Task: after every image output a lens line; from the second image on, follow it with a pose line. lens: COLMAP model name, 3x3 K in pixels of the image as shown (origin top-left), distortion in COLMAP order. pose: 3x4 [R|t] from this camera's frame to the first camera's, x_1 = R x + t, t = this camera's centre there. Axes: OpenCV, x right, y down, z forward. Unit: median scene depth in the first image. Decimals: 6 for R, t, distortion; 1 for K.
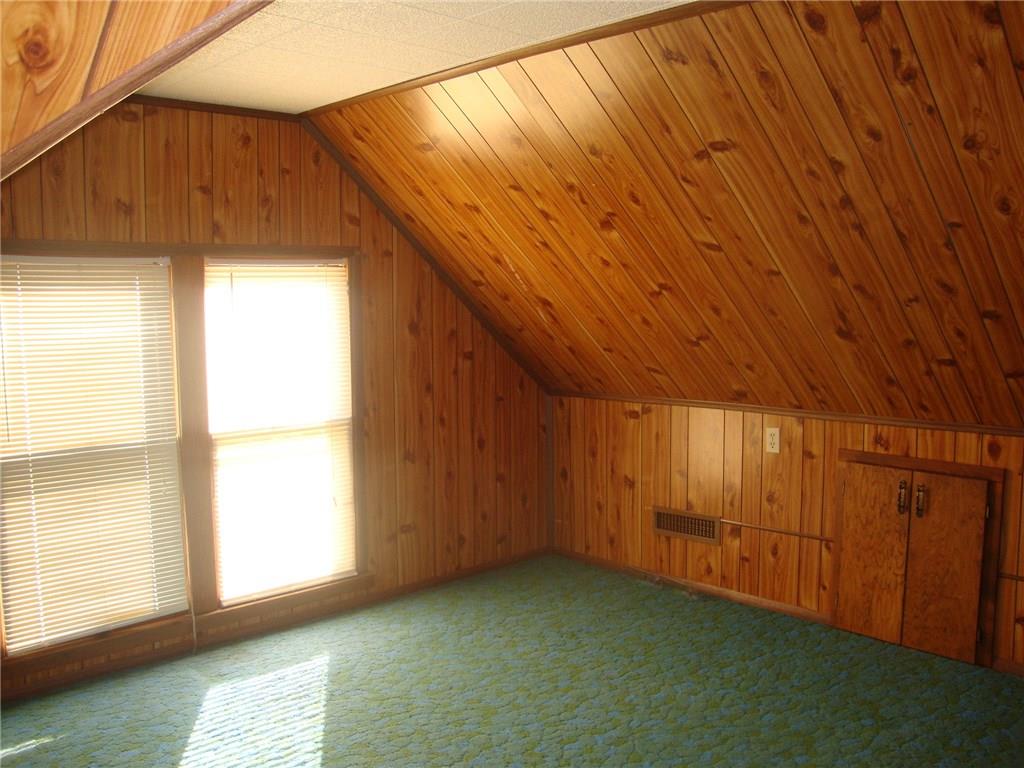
lens RADIAL K [[914.5, 0, 512.0], [0, 914.5, 384.0], [0, 0, 1]] dist [-0.209090, 0.207873]
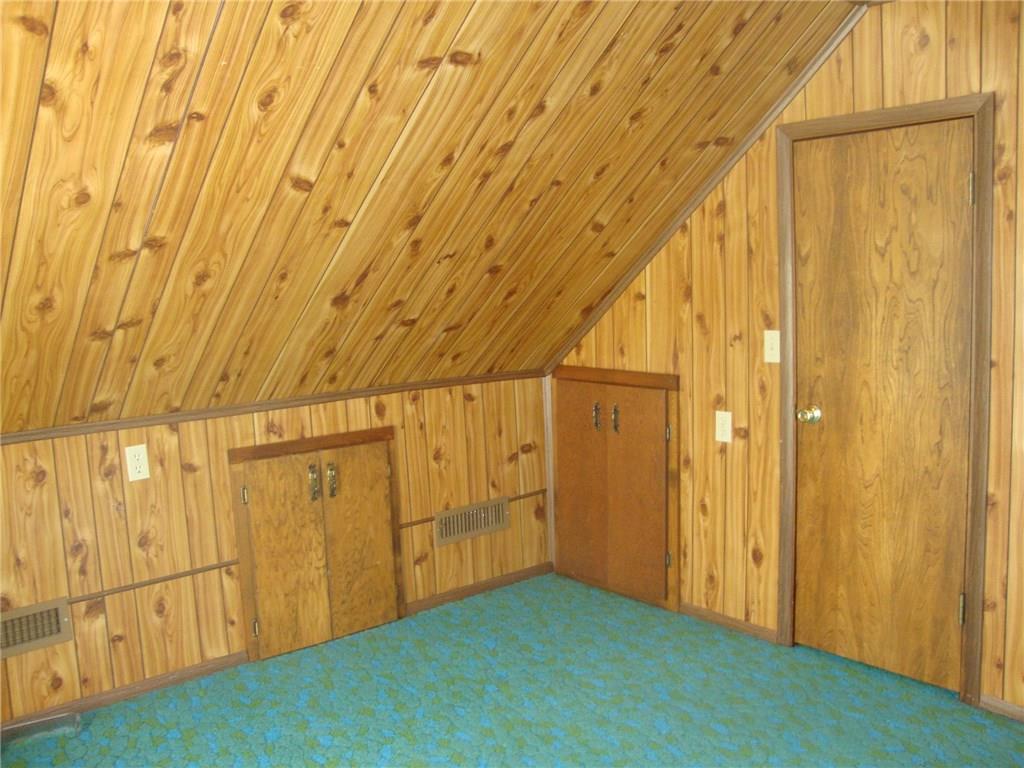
lens RADIAL K [[914.5, 0, 512.0], [0, 914.5, 384.0], [0, 0, 1]] dist [-0.209090, 0.207873]
pose [[0.039862, -0.111282, 0.992989, -0.451160], [0.123983, 0.986650, 0.105594, -0.043376], [-0.991483, 0.118905, 0.053127, 0.723576]]
